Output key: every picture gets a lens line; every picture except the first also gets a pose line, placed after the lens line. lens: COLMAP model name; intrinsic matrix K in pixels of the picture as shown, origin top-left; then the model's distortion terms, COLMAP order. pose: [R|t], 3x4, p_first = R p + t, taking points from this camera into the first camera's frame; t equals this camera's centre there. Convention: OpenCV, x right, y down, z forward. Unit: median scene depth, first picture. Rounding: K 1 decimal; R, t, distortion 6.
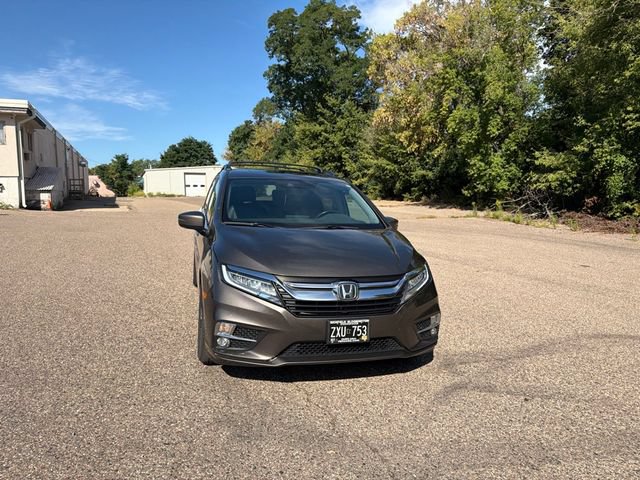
lens RADIAL K [[444.7, 0, 320.4], [0, 444.7, 241.2], [0, 0, 1]] dist [0.054277, -0.072892]
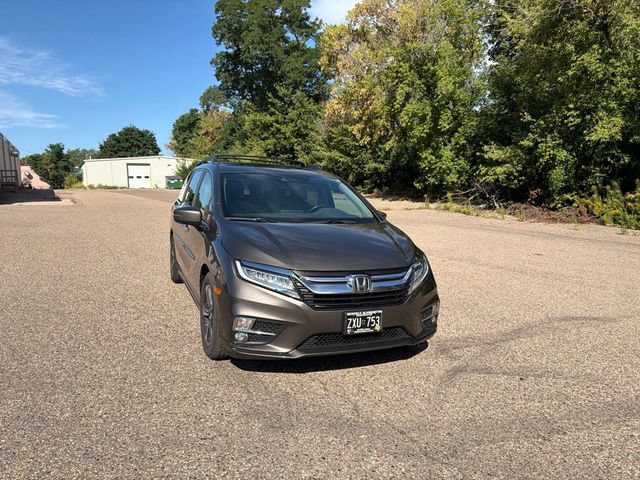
lens RADIAL K [[444.7, 0, 320.0], [0, 444.7, 247.9], [0, 0, 1]] dist [0.054277, -0.072892]
pose [[0.993518, -0.015670, 0.112592, -0.019440], [0.011980, 0.999371, 0.033373, -0.000915], [-0.113044, -0.031808, 0.993081, -0.002083]]
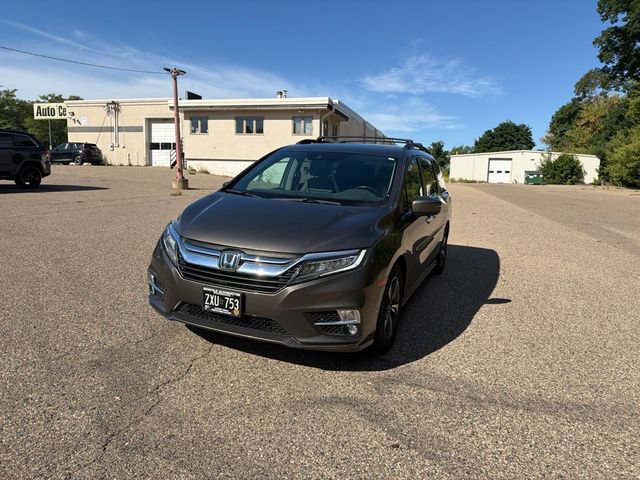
lens RADIAL K [[444.7, 0, 322.6], [0, 444.7, 239.3], [0, 0, 1]] dist [0.054277, -0.072892]
pose [[0.776688, 0.109286, -0.620332, 0.104975], [-0.093941, 0.993917, 0.057482, -0.001192], [0.622841, 0.013629, 0.782230, 0.047893]]
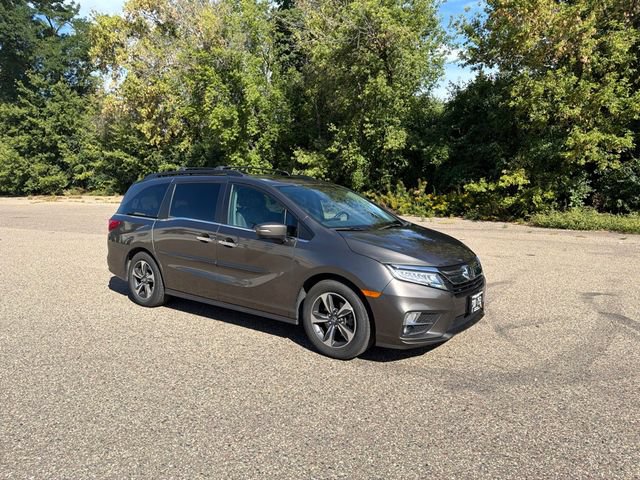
lens RADIAL K [[444.7, 0, 319.7], [0, 444.7, 242.3], [0, 0, 1]] dist [0.054277, -0.072892]
pose [[0.807662, -0.099363, 0.581213, -0.137300], [0.087574, 0.994981, 0.048406, -0.011384], [-0.583106, 0.011804, 0.812310, 0.023044]]
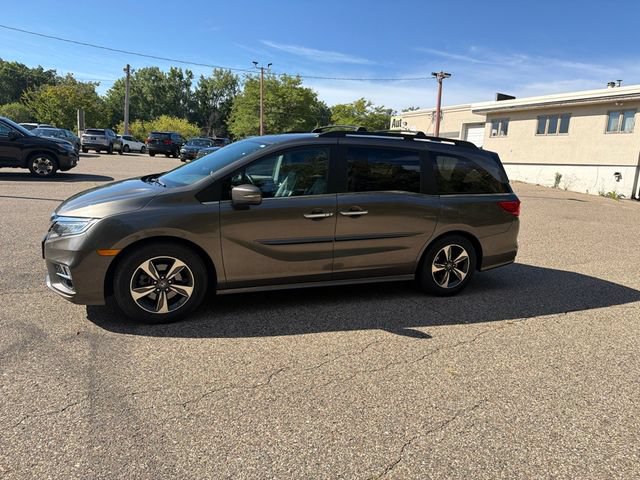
lens RADIAL K [[444.7, 0, 322.2], [0, 444.7, 247.6], [0, 0, 1]] dist [0.054277, -0.072892]
pose [[0.117881, 0.182569, -0.976101, 0.188752], [-0.162194, 0.973294, 0.162456, -0.019015], [0.979692, 0.139167, 0.144344, 0.206744]]
